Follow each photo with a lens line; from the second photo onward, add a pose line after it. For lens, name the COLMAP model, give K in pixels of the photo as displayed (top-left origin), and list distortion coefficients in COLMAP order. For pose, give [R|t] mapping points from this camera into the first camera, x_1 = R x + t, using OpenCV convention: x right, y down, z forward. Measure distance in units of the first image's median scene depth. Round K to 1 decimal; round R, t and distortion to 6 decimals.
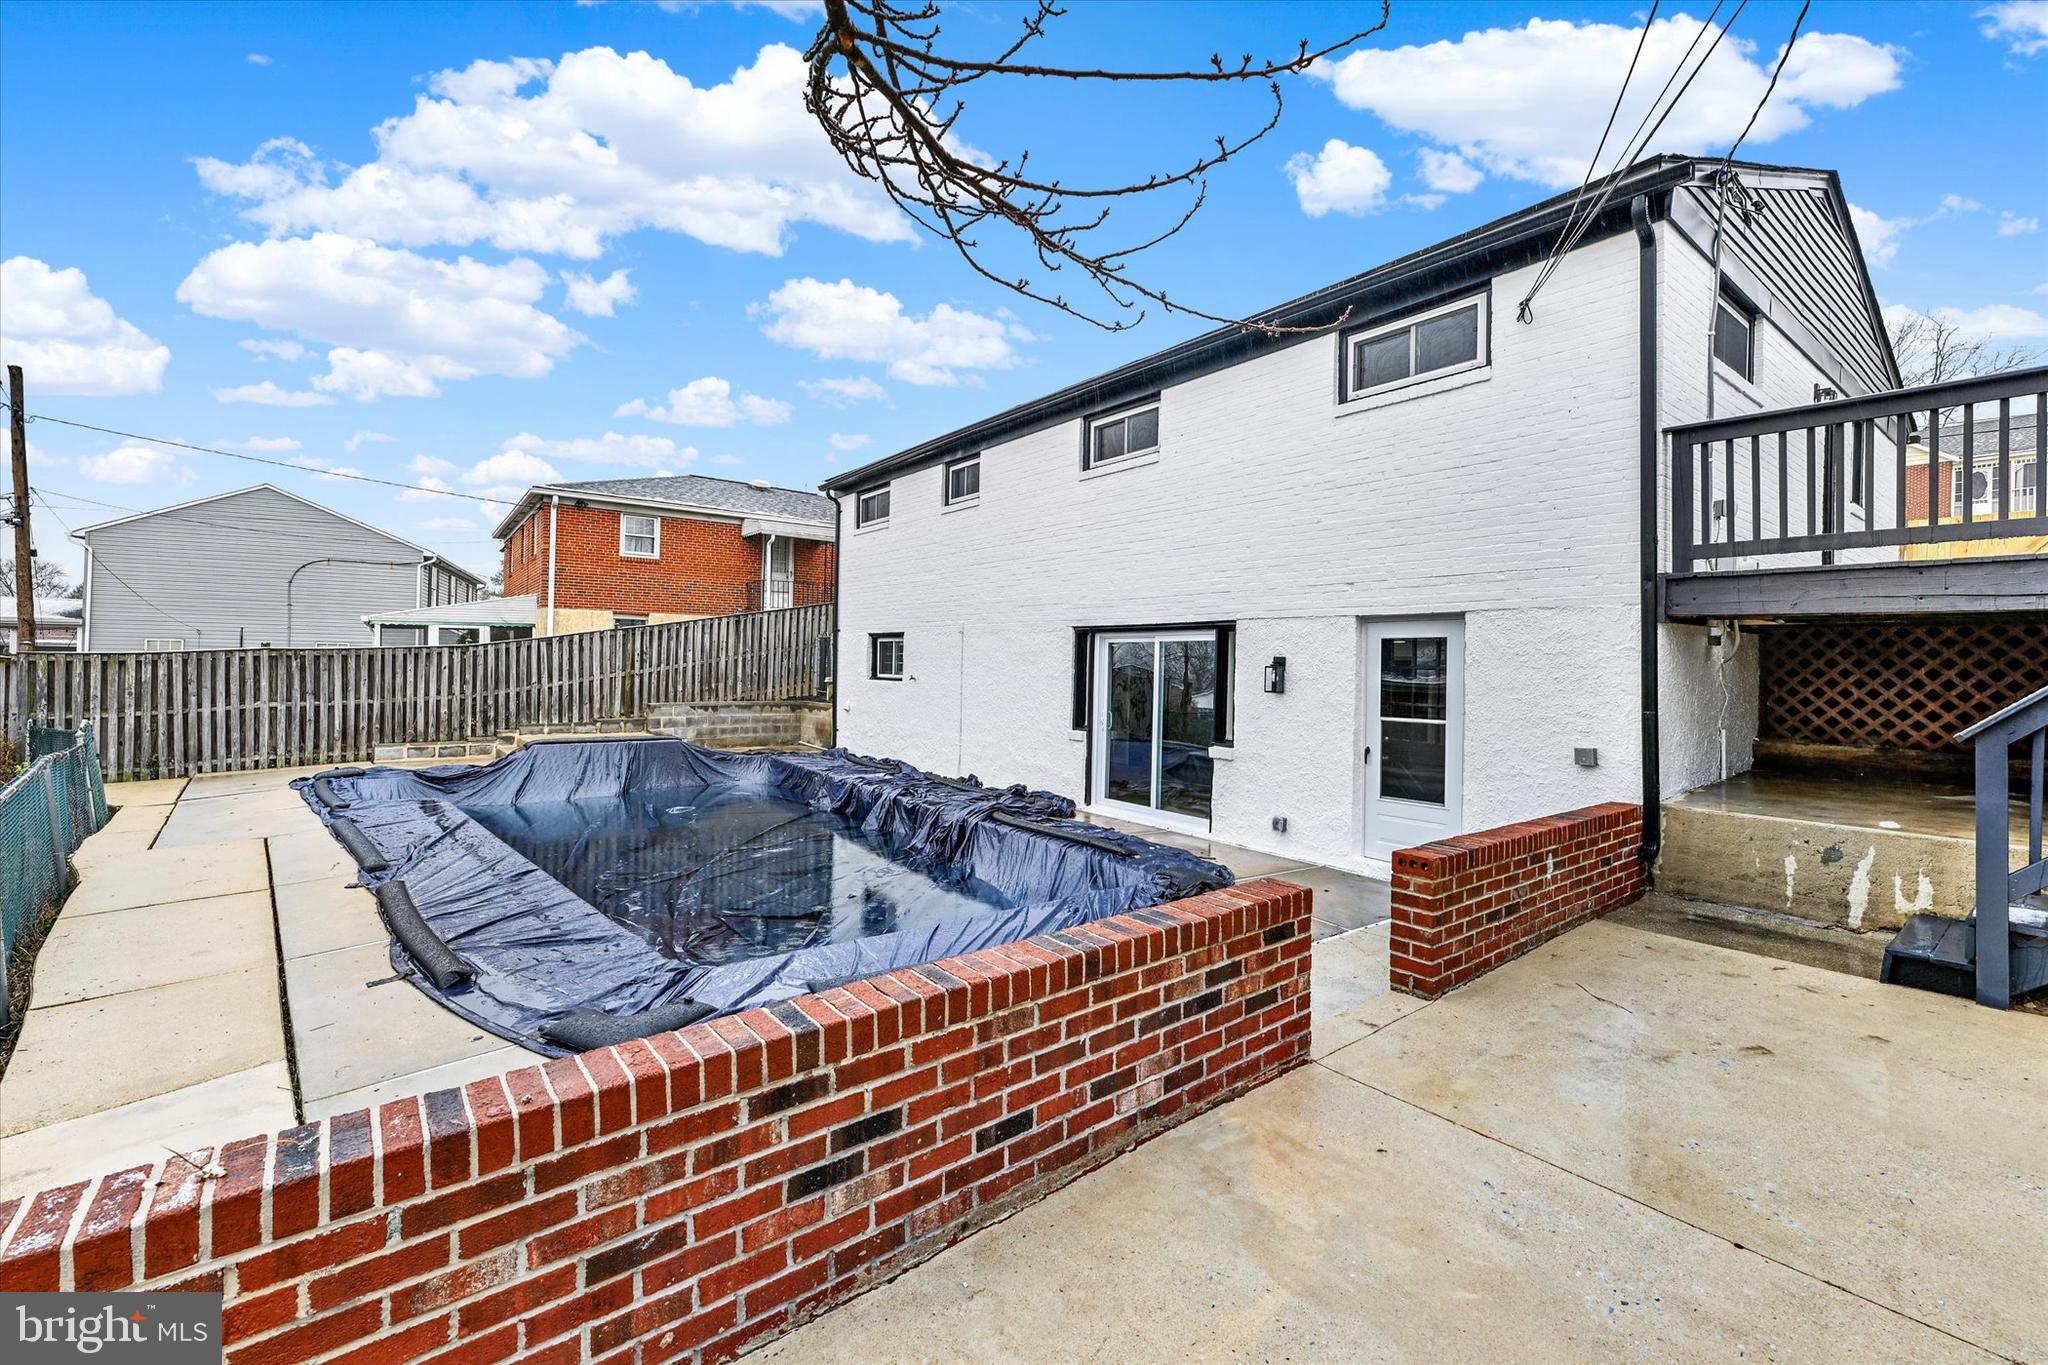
lens RADIAL K [[830.5, 0, 1024.0], [0, 830.5, 682.5], [0, 0, 1]] dist [0.000354, 0.000612]
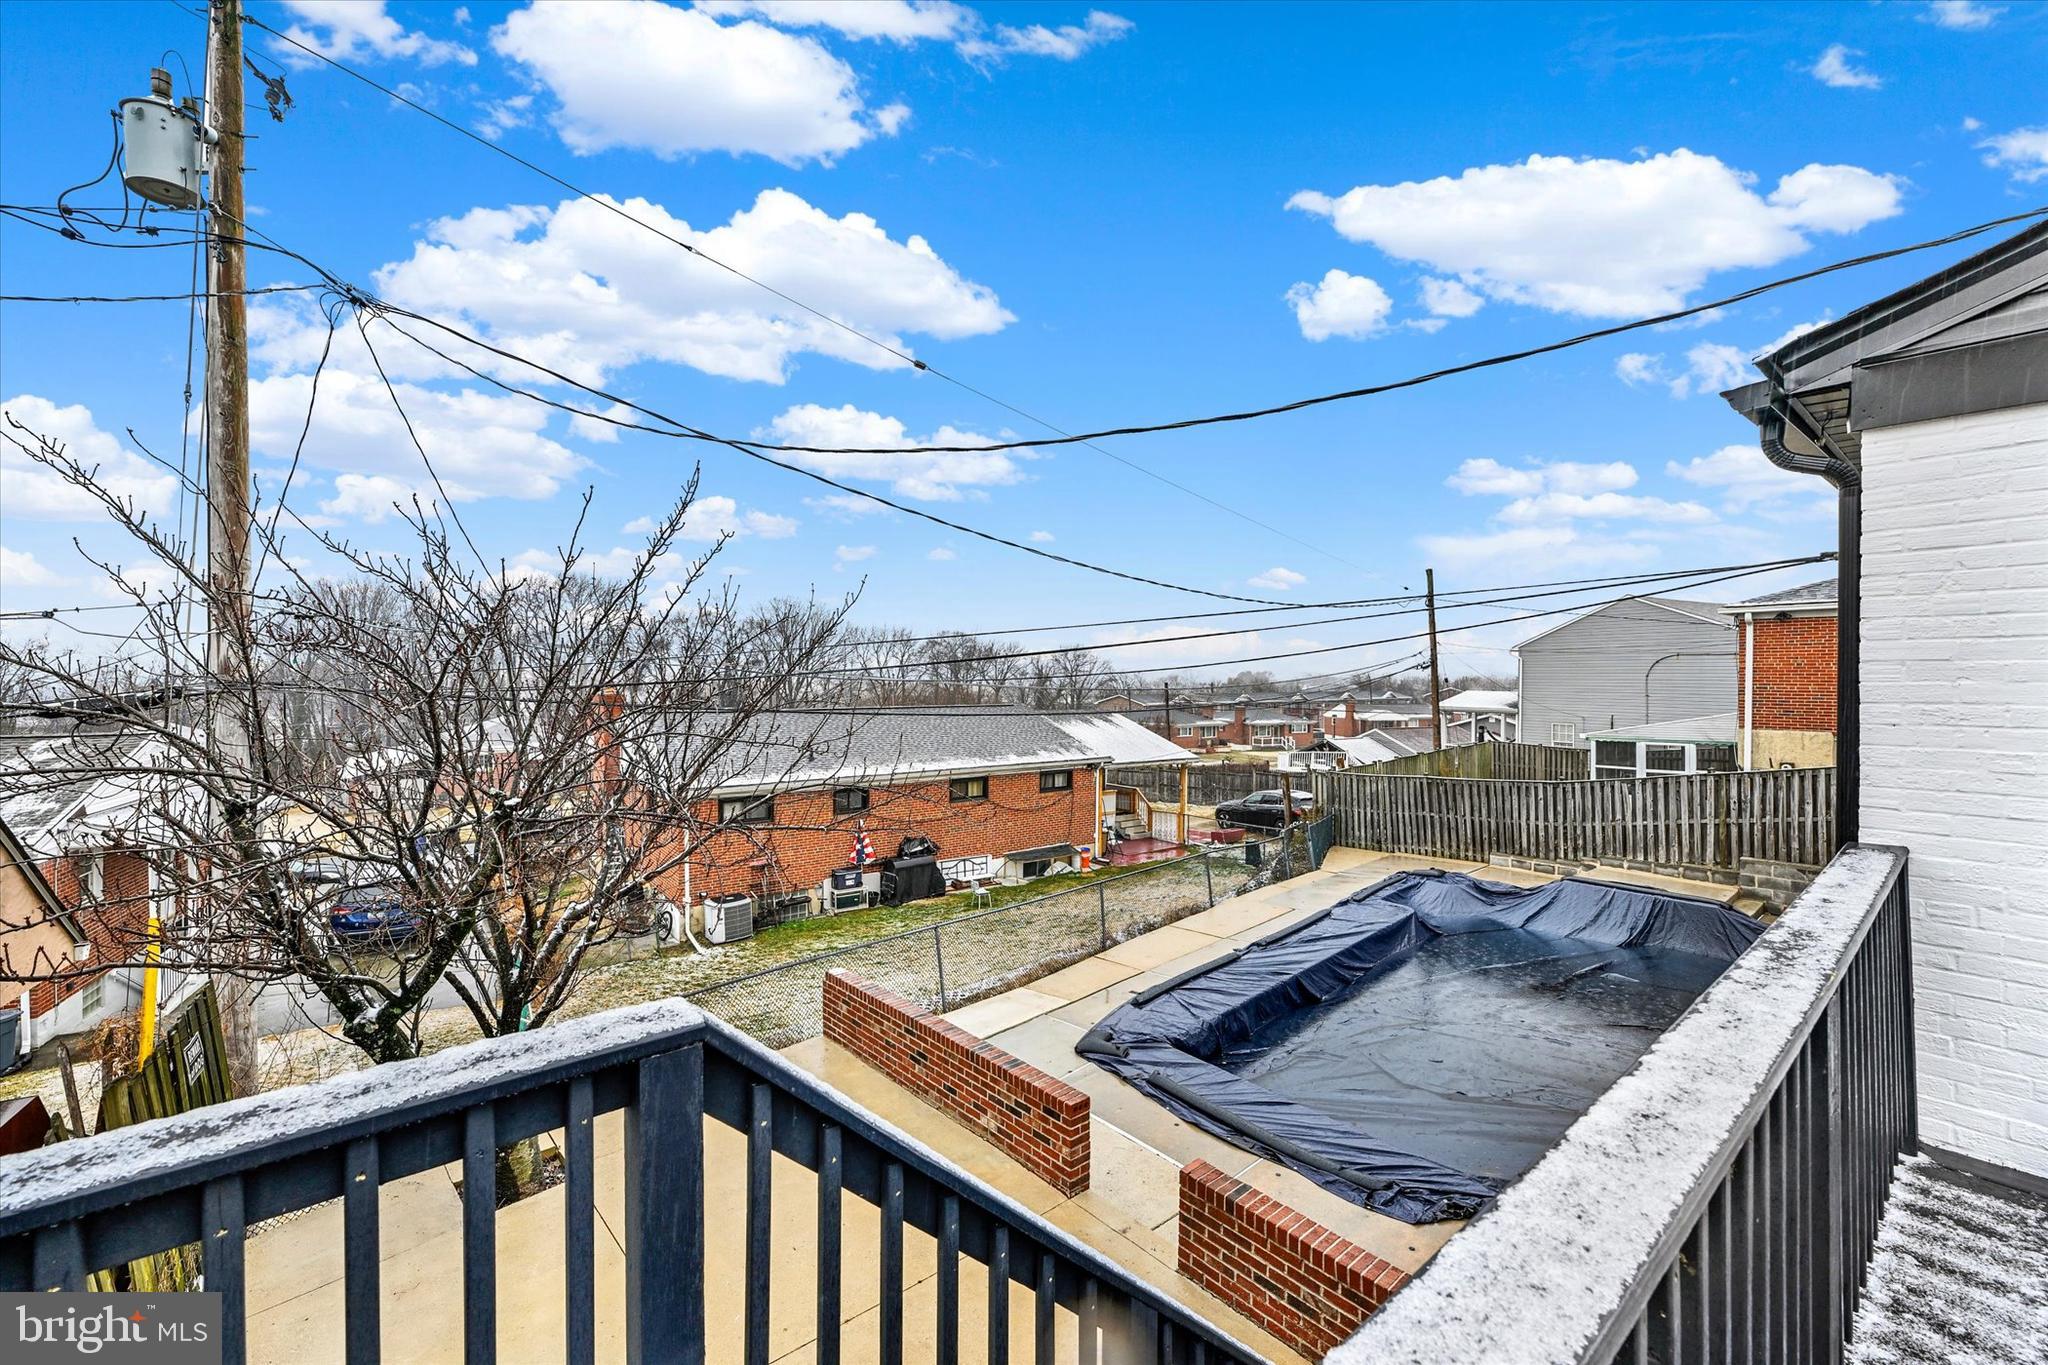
lens RADIAL K [[830.5, 0, 1024.0], [0, 830.5, 682.5], [0, 0, 1]] dist [0.000354, 0.000612]
pose [[0.045075, -0.012160, -0.998910, 0.482190], [-0.027898, 0.999521, -0.013427, -0.147523], [0.998594, 0.028473, 0.044714, 0.168454]]
